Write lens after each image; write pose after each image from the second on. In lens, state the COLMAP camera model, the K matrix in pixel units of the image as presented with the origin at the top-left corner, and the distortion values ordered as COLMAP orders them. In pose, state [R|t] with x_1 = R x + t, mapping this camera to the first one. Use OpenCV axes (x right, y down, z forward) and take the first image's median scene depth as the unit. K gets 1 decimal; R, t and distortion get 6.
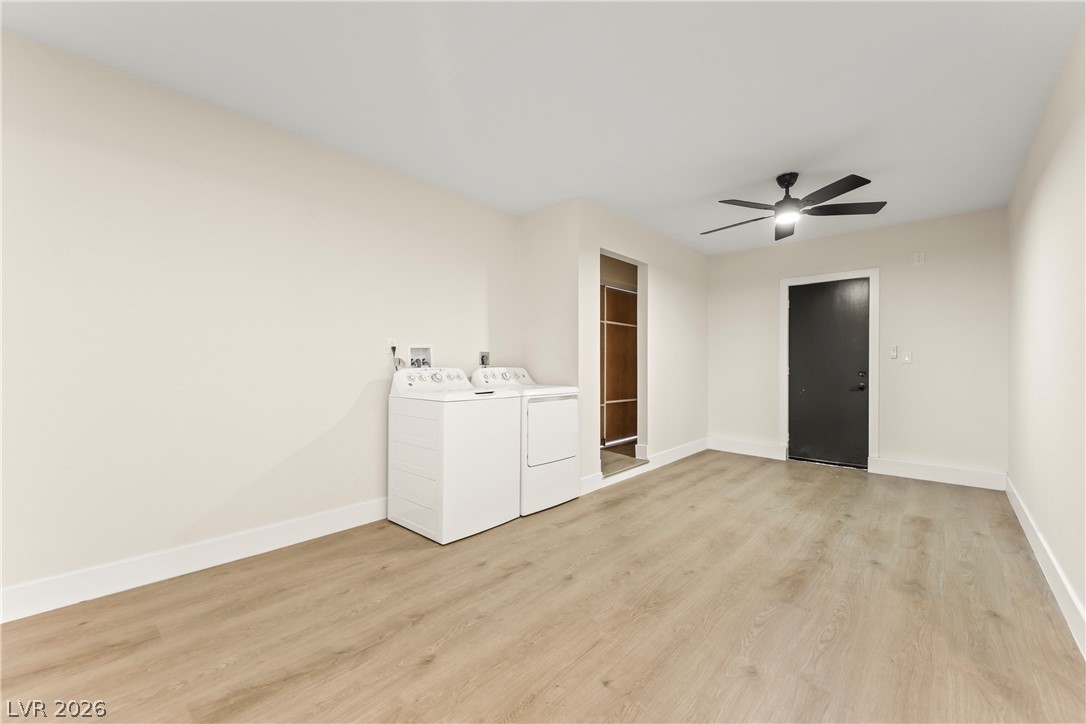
lens RADIAL K [[432.2, 0, 528.2], [0, 432.2, 373.0], [0, 0, 1]] dist [0.023705, -0.012768]
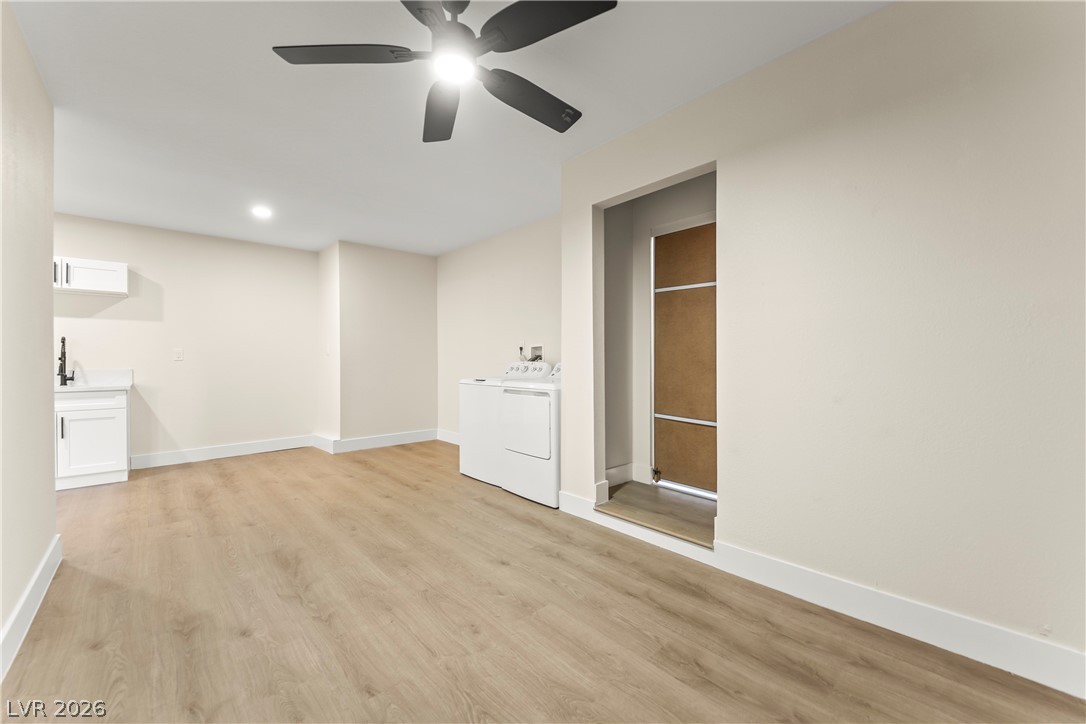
lens RADIAL K [[432.2, 0, 550.3], [0, 432.2, 365.0], [0, 0, 1]] dist [0.023705, -0.012768]
pose [[-0.066489, 0.015014, -0.997674, 1.316063], [-0.012946, 0.999790, 0.015908, -0.028375], [0.997703, 0.013974, -0.066281, 1.377795]]
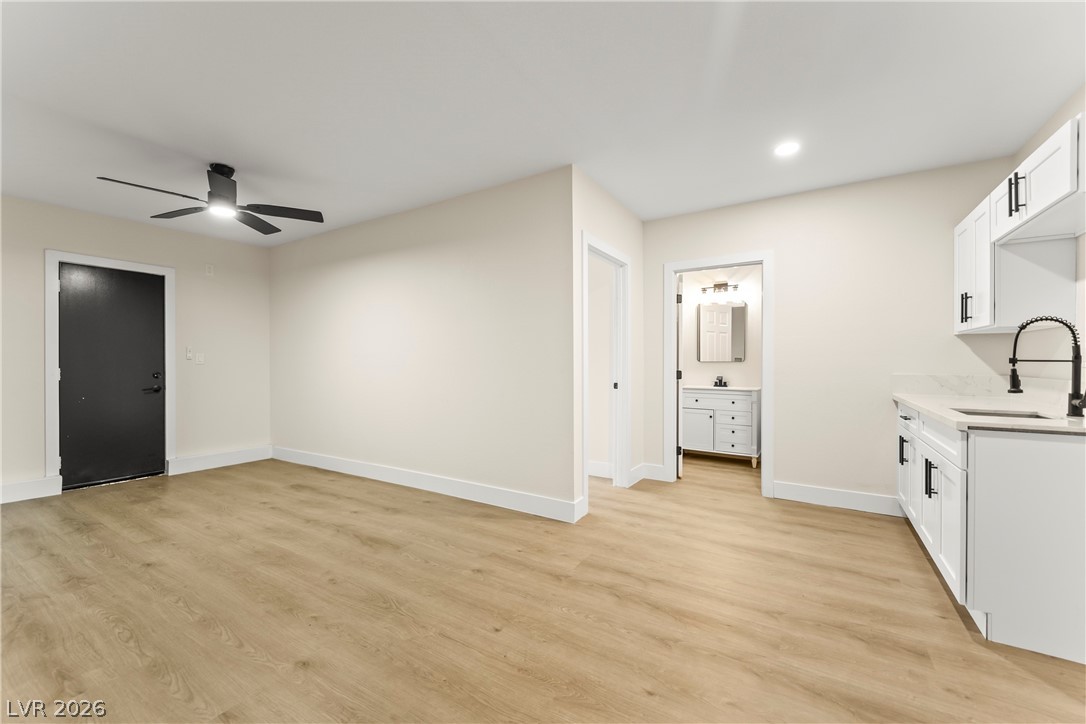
lens RADIAL K [[432.2, 0, 546.5], [0, 432.2, 369.5], [0, 0, 1]] dist [0.023705, -0.012768]
pose [[-0.207059, -0.017007, 0.978181, -0.571170], [0.019682, 0.999574, 0.021545, -0.023503], [-0.978130, 0.023714, -0.206636, 0.609264]]
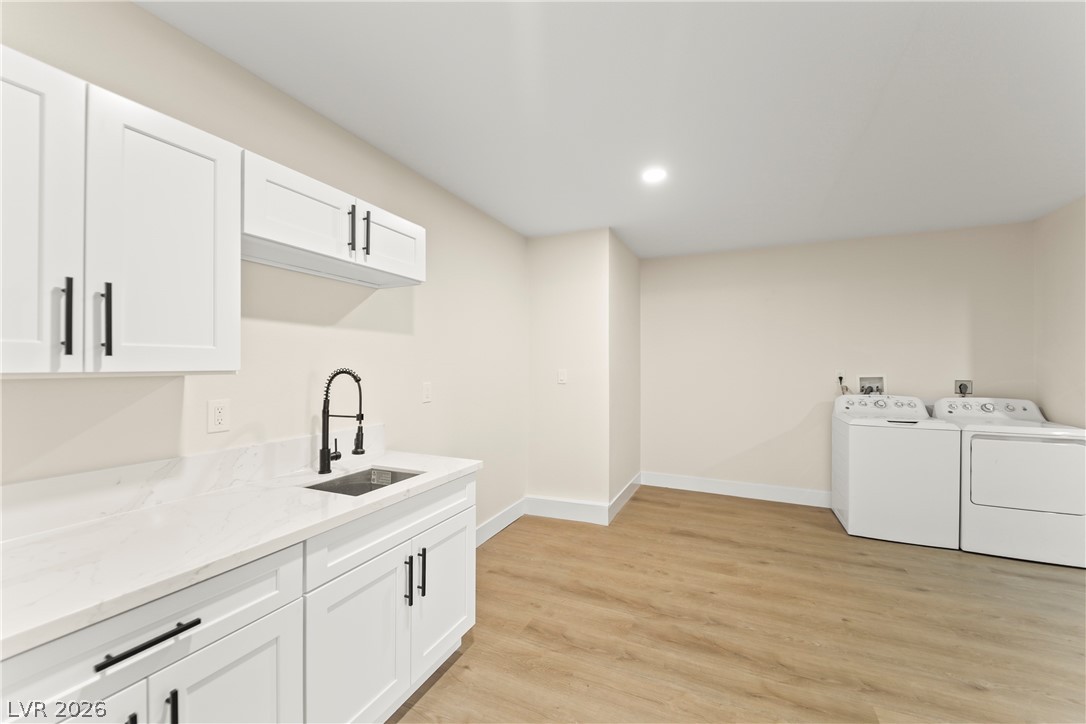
lens RADIAL K [[437.2, 0, 553.6], [0, 437.2, 359.3], [0, 0, 1]] dist [0.001310, -0.000143]
pose [[0.341273, -0.001829, -0.939962, 0.706654], [-0.022701, 0.999690, -0.010187, -0.091694], [0.939690, 0.024814, 0.341126, -0.282208]]
